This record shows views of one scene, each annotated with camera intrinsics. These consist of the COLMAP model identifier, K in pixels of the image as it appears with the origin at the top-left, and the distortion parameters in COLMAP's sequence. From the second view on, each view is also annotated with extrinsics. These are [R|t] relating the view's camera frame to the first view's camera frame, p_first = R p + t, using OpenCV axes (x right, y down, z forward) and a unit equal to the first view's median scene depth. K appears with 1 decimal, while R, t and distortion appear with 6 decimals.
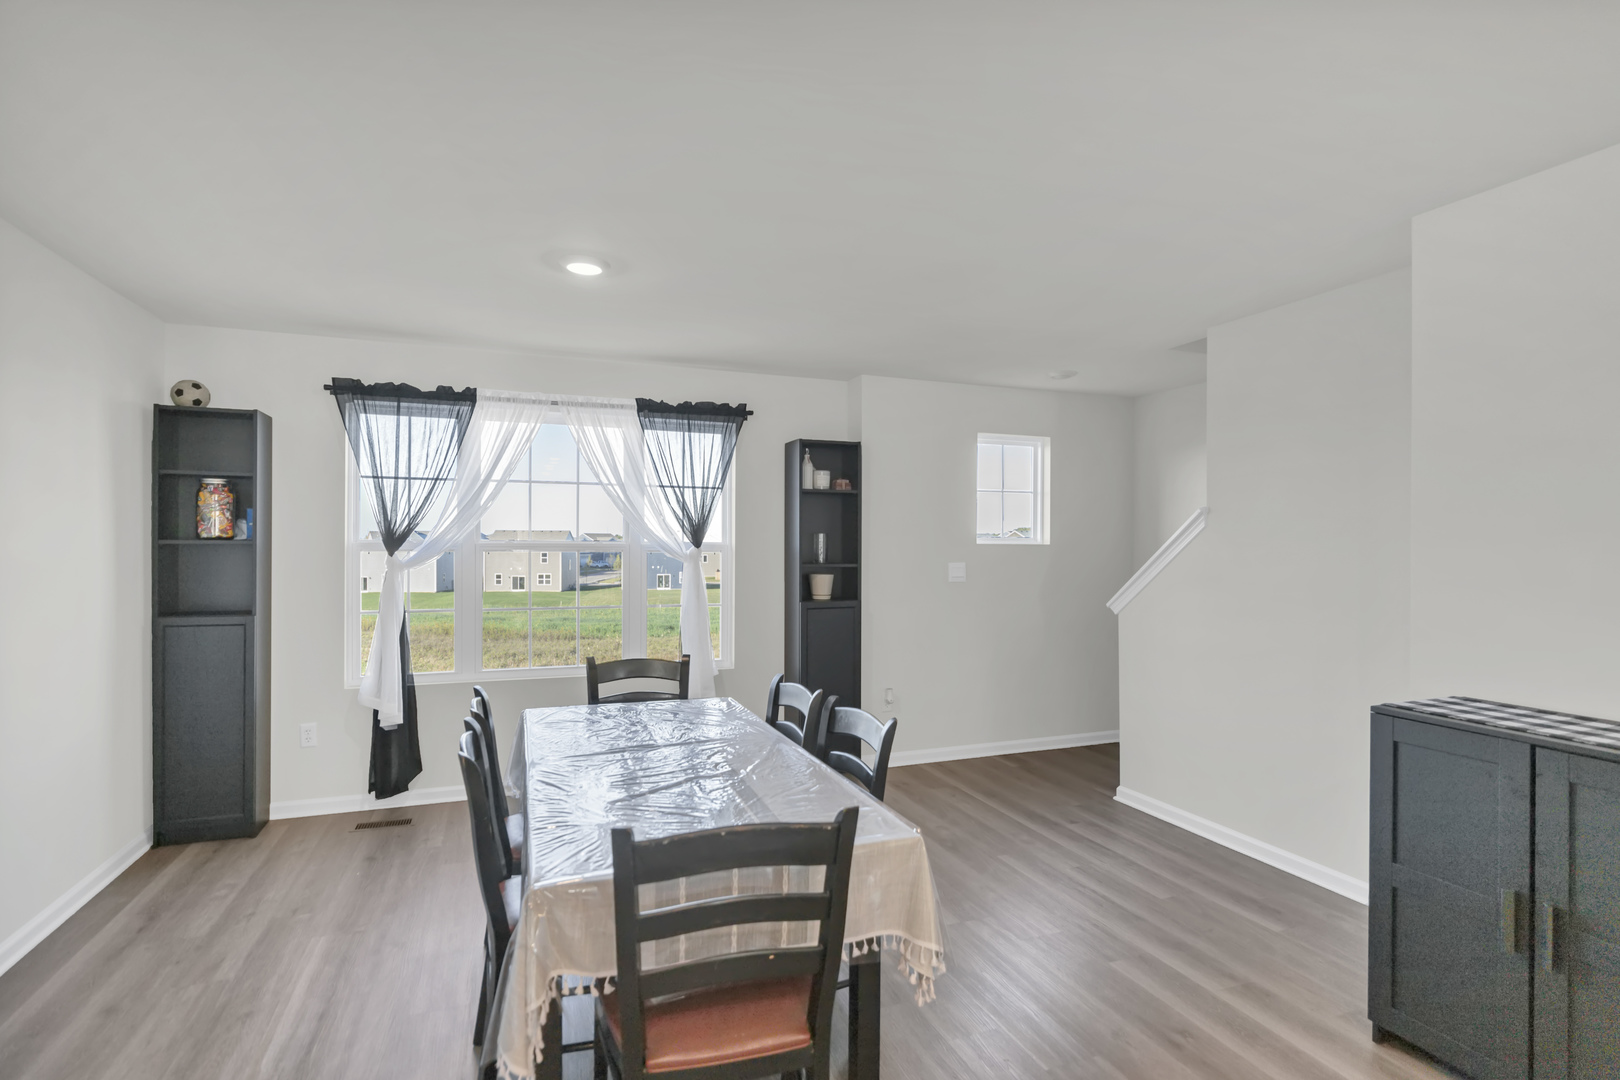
lens RADIAL K [[804.0, 0, 821.8], [0, 804.0, 541.9], [0, 0, 1]] dist [0.001313, 0.000585]
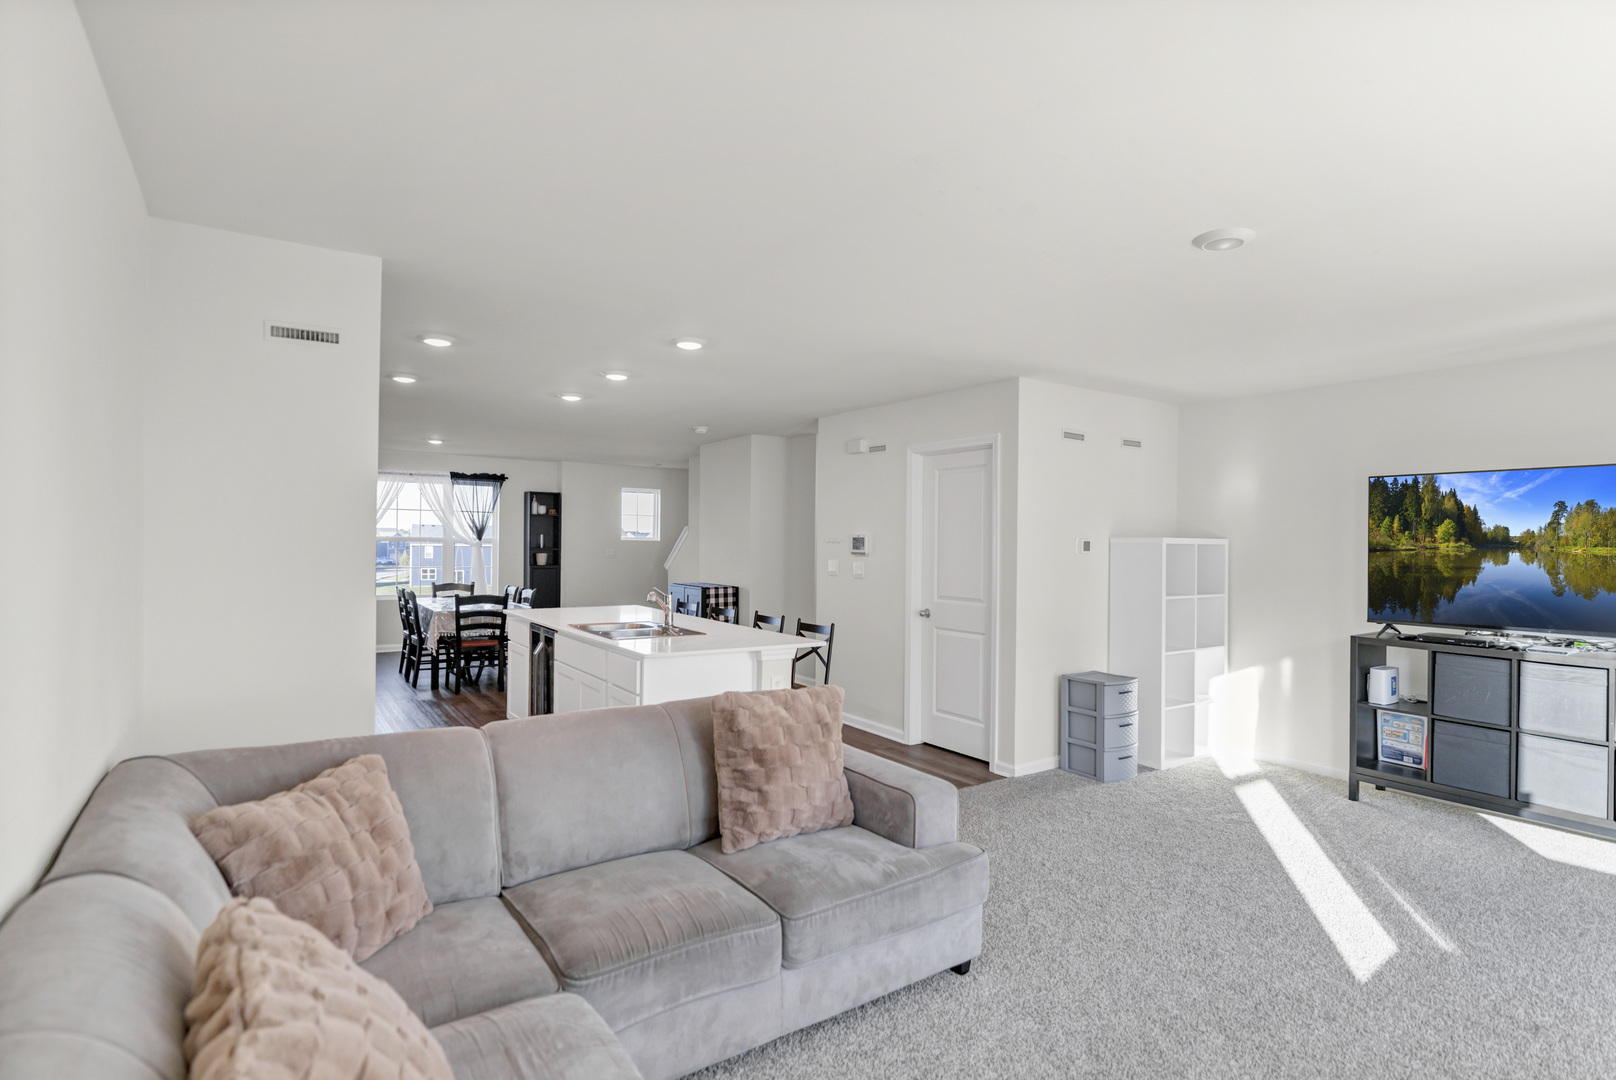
lens RADIAL K [[822.5, 0, 825.4], [0, 822.5, 551.3], [0, 0, 1]] dist [0.000366, -0.000040]
pose [[0.974041, 0.007442, 0.226249, 0.251034], [-0.010366, 0.999877, 0.011737, 0.001128], [-0.226134, -0.013777, 0.973999, -1.371091]]
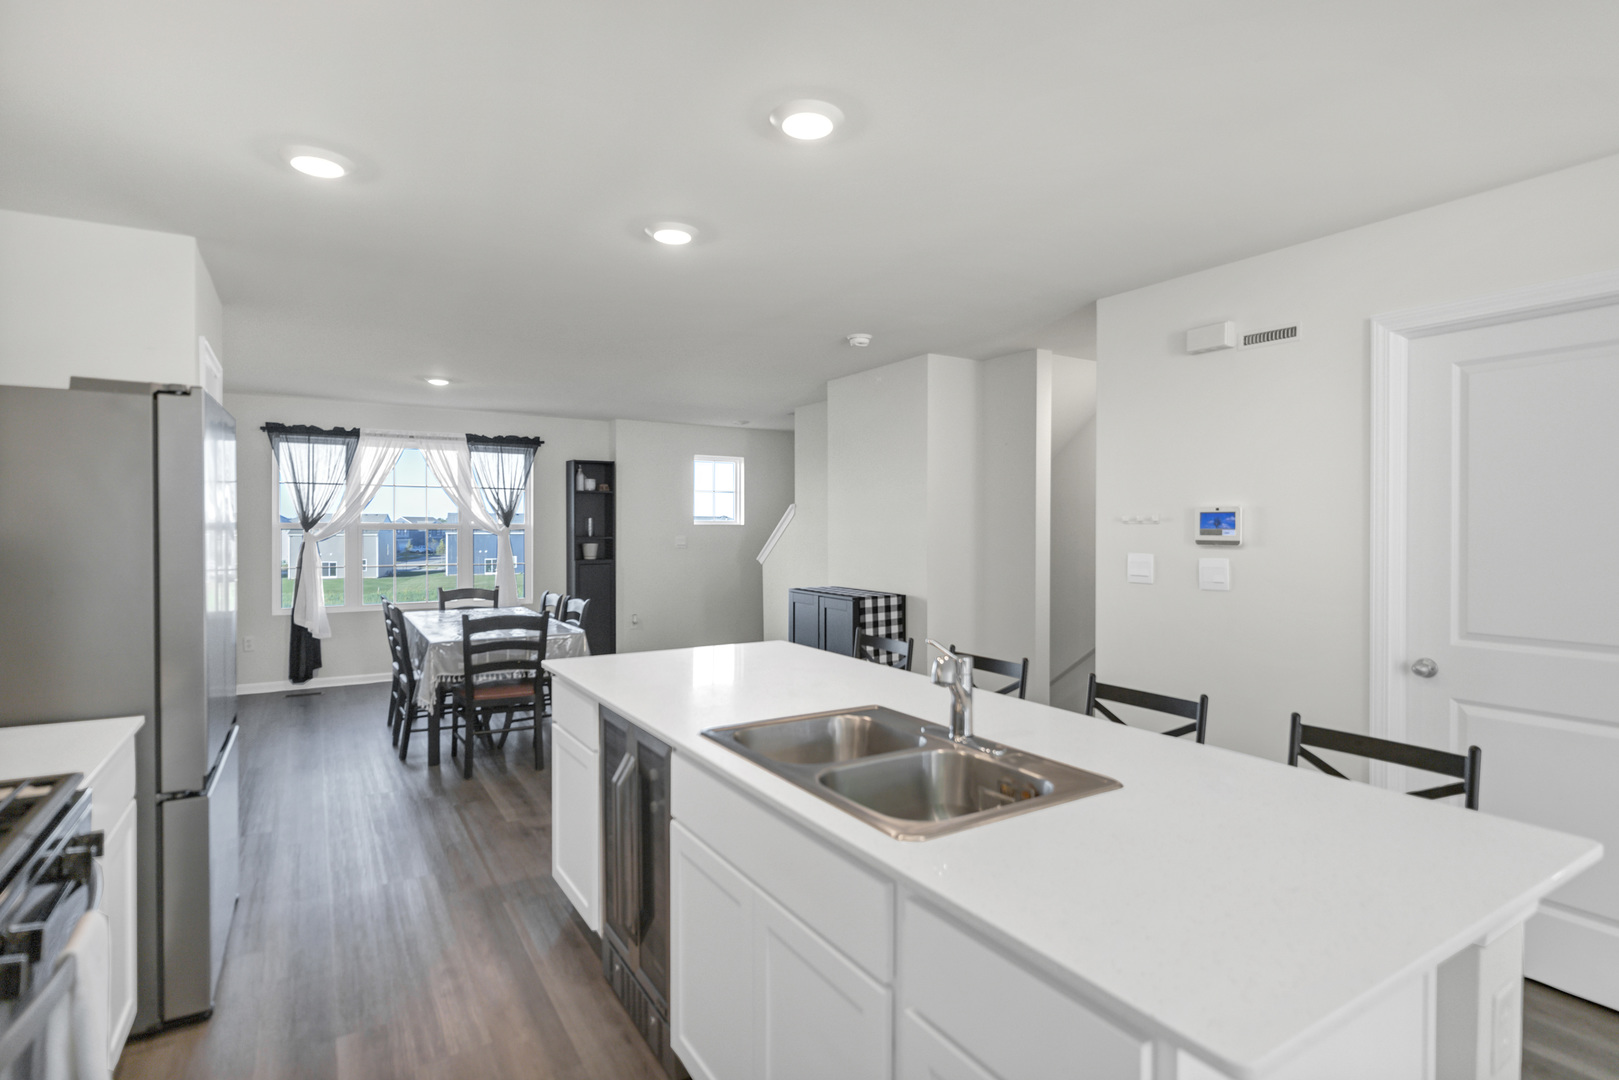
lens RADIAL K [[803.4, 0, 830.4], [0, 803.4, 534.4], [0, 0, 1]] dist [0.001543, 0.000098]
pose [[0.979310, -0.003385, 0.202340, 0.149910], [0.001153, 0.999937, 0.011146, 0.005078], [-0.202365, -0.010682, 0.979252, -0.690392]]
